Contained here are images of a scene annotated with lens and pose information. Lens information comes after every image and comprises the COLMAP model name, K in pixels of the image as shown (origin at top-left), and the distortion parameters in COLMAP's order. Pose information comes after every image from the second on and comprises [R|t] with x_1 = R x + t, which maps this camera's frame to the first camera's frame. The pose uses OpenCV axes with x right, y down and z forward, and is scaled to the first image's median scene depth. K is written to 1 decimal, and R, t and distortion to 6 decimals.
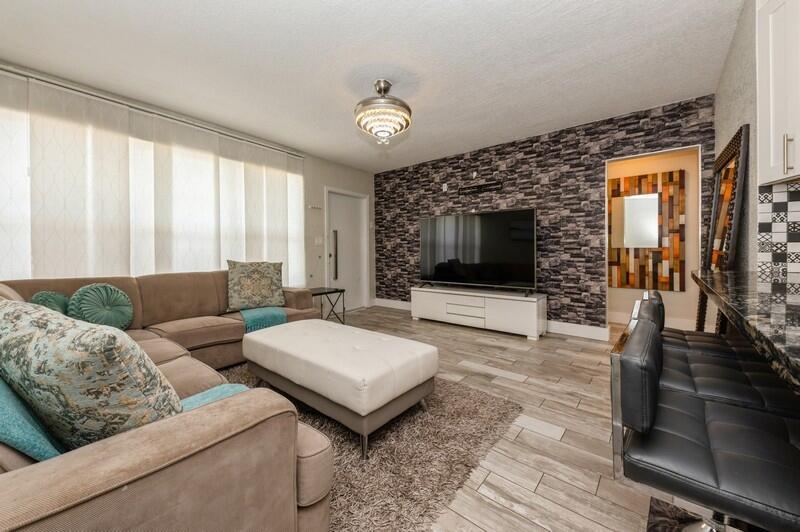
lens RADIAL K [[306.2, 0, 400.1], [0, 306.2, 251.6], [0, 0, 1]] dist [0.000297, -0.000067]
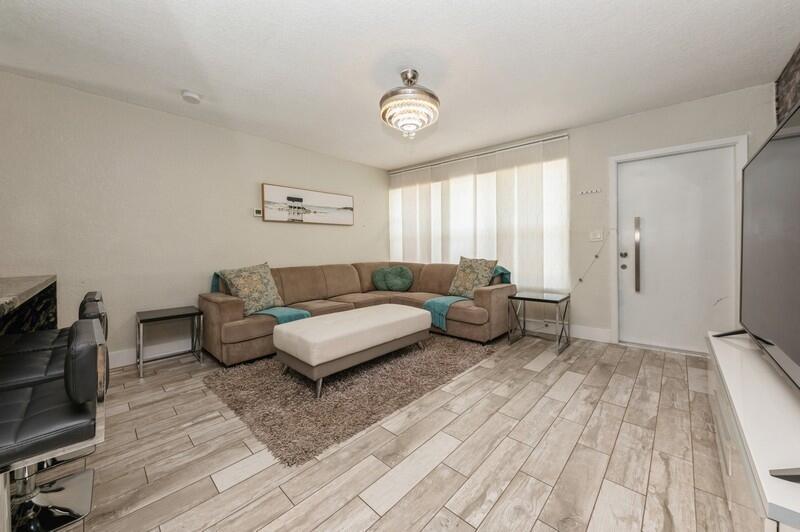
lens RADIAL K [[291.3, 0, 407.1], [0, 291.3, 249.4], [0, 0, 1]] dist [0.010469, -0.005569]
pose [[-0.048321, 0.008778, -0.998793, 0.629037], [0.008540, 0.999928, 0.008374, -0.013131], [0.998795, -0.008125, -0.048393, 0.764426]]
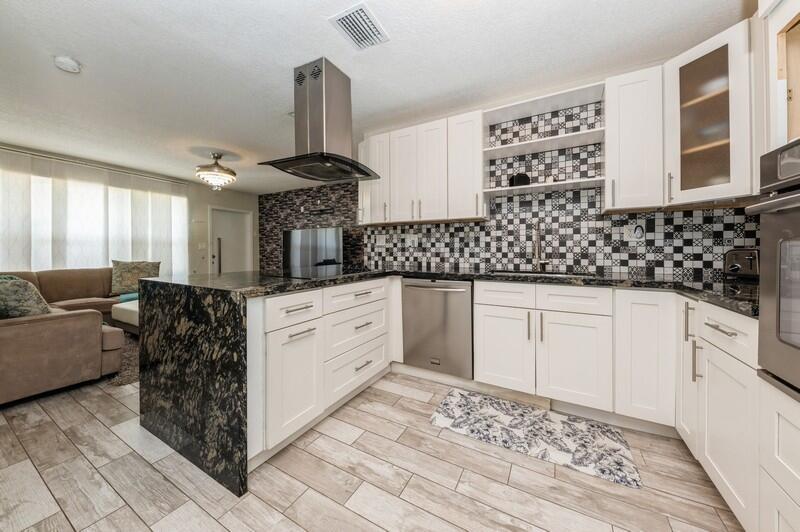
lens RADIAL K [[281.9, 0, 398.9], [0, 281.9, 250.7], [0, 0, 1]] dist [0.019650, -0.010707]
pose [[0.982038, 0.005112, 0.188612, 0.466562], [-0.003905, 0.999969, -0.006772, -0.011133], [-0.188641, 0.005914, 0.982028, -0.521153]]
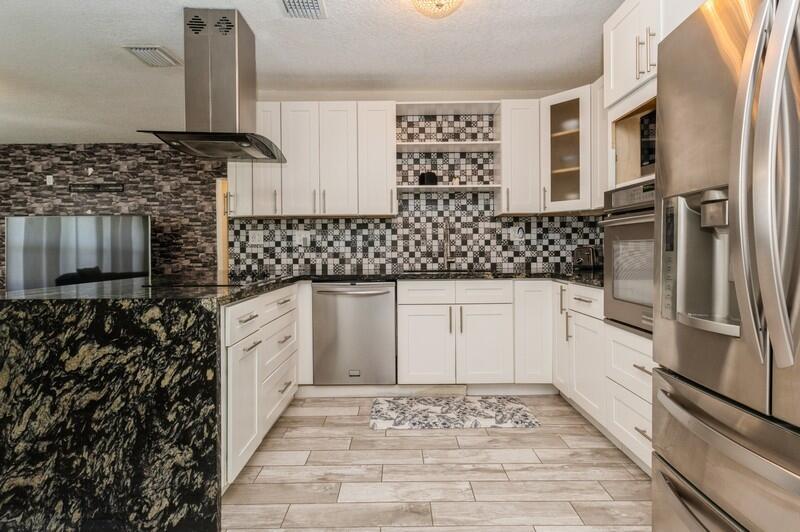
lens RADIAL K [[408.8, 0, 401.7], [0, 408.8, 251.7], [0, 0, 1]] dist [0.019407, -0.000045]
pose [[0.761914, -0.003768, 0.647667, 0.197117], [0.008922, 0.999949, -0.004679, -0.008174], [-0.647616, 0.009343, 0.761909, -0.608070]]
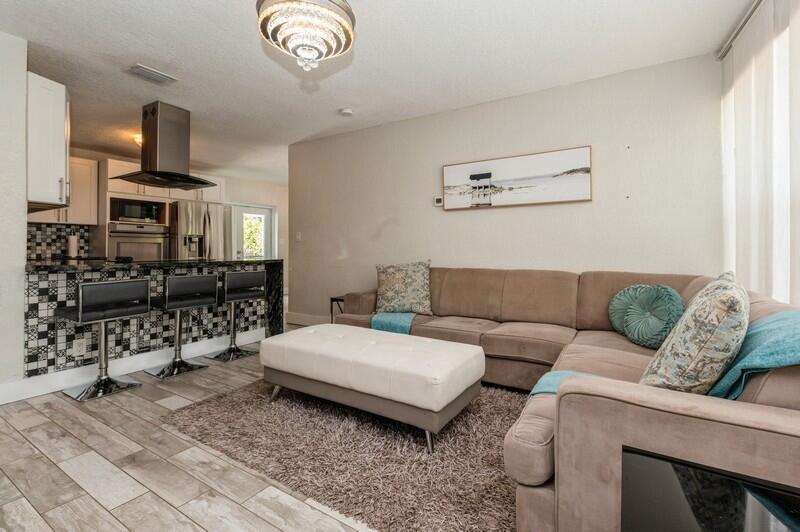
lens RADIAL K [[373.8, 0, 397.1], [0, 373.8, 256.5], [0, 0, 1]] dist [0.007343, -0.000007]
pose [[-0.990811, 0.005791, -0.135126, -0.095237], [0.001863, 0.999573, 0.029176, -0.007565], [0.135238, 0.028657, -0.990399, 1.283559]]
